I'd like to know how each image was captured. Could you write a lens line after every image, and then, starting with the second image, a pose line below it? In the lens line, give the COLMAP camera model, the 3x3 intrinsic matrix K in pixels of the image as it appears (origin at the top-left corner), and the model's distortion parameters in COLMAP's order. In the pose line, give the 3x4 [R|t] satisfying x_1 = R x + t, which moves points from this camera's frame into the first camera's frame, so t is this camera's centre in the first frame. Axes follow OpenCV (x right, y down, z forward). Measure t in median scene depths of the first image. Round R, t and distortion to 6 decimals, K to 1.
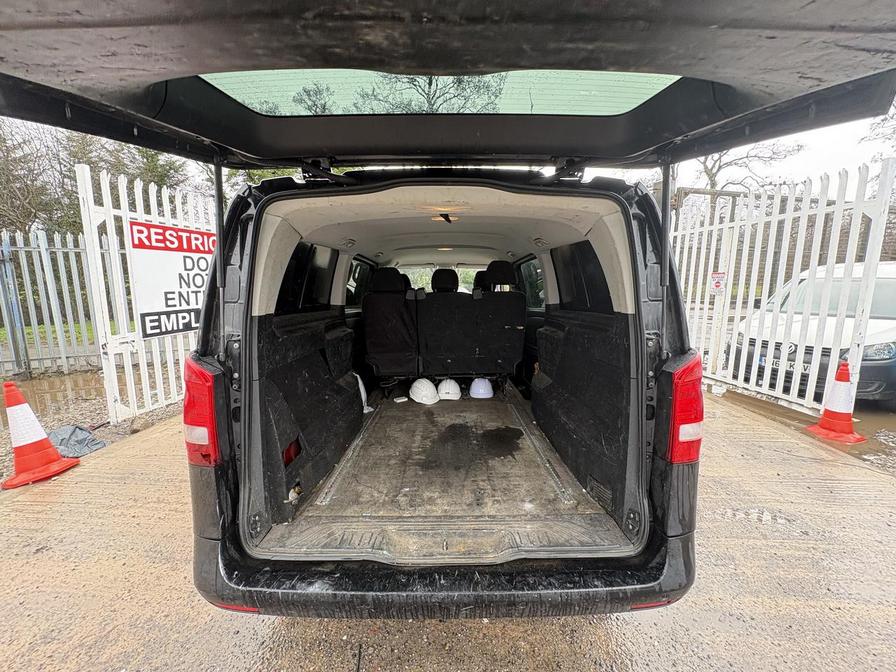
lens RADIAL K [[356.1, 0, 453.7], [0, 356.1, 339.2], [0, 0, 1]] dist [0.000381, -0.000052]
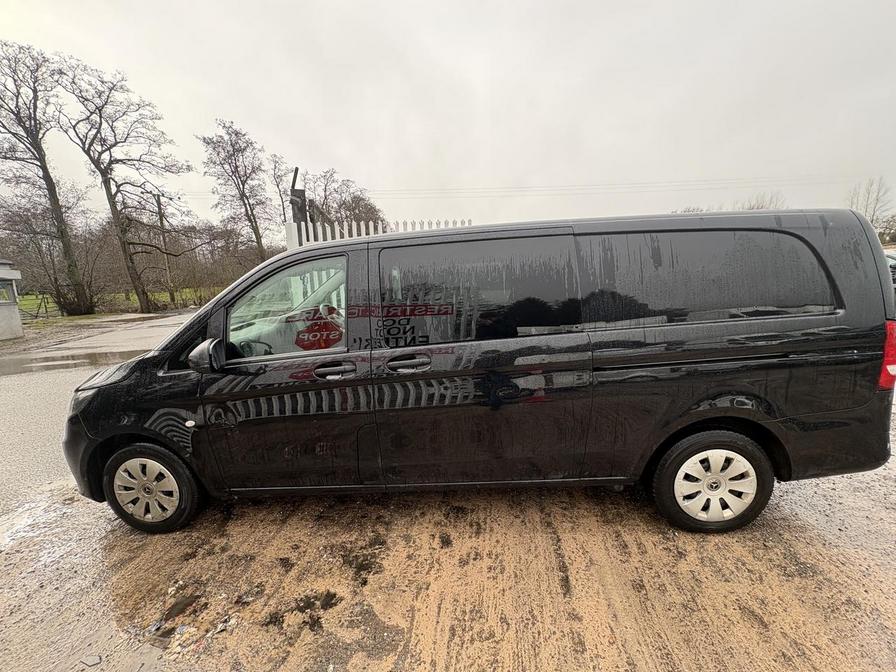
lens RADIAL K [[356.1, 0, 446.9], [0, 356.1, 338.8], [0, 0, 1]] dist [0.000381, -0.000052]
pose [[0.077462, -0.172937, 0.981882, -1.366496], [0.193612, 0.968702, 0.155341, -0.281094], [-0.978015, 0.178071, 0.108520, 1.519824]]
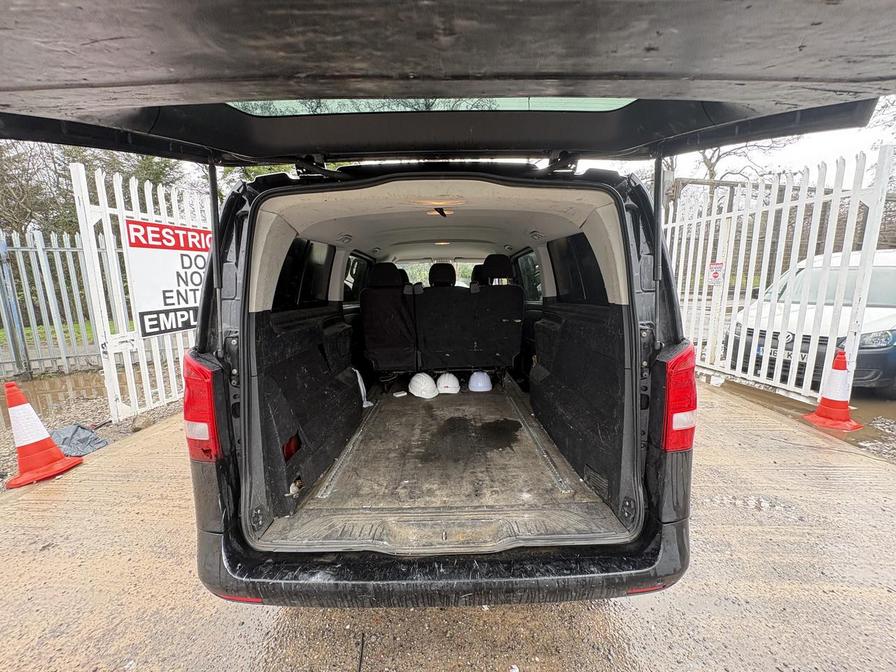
lens RADIAL K [[356.1, 0, 454.5], [0, 356.1, 339.2], [0, 0, 1]] dist [0.000381, -0.000052]
pose [[0.999889, -0.014800, 0.001414, 0.007135], [0.014778, 0.999781, 0.014837, 0.002236], [-0.001633, -0.014815, 0.999889, -0.006156]]
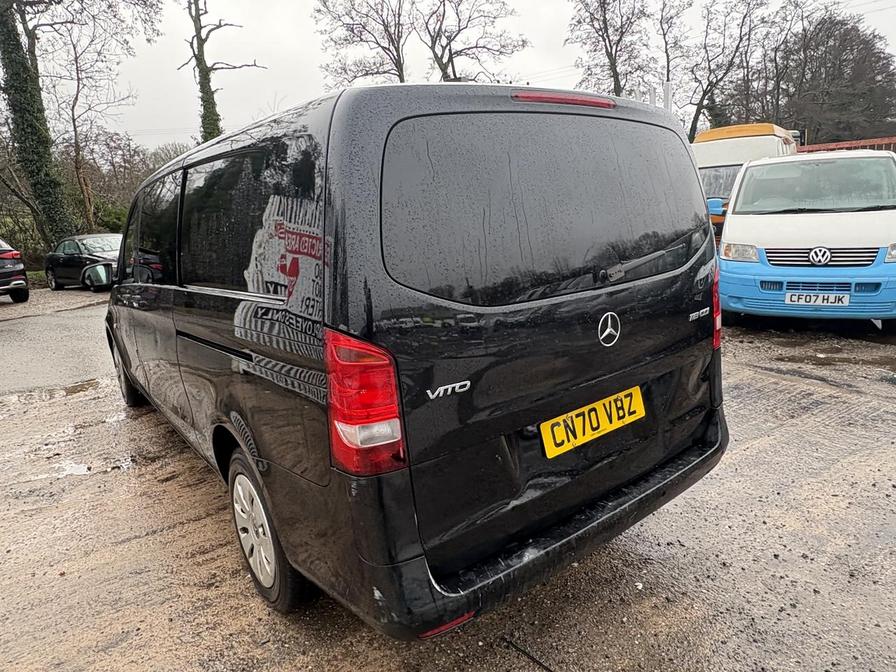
lens RADIAL K [[566.5, 0, 453.1], [0, 566.5, 337.3], [0, 0, 1]] dist [0.005477, 0.000117]
pose [[0.797842, -0.182127, 0.574698, -0.705467], [0.152301, 0.983246, 0.100163, -0.022751], [-0.583312, 0.007613, 0.812213, -0.050815]]
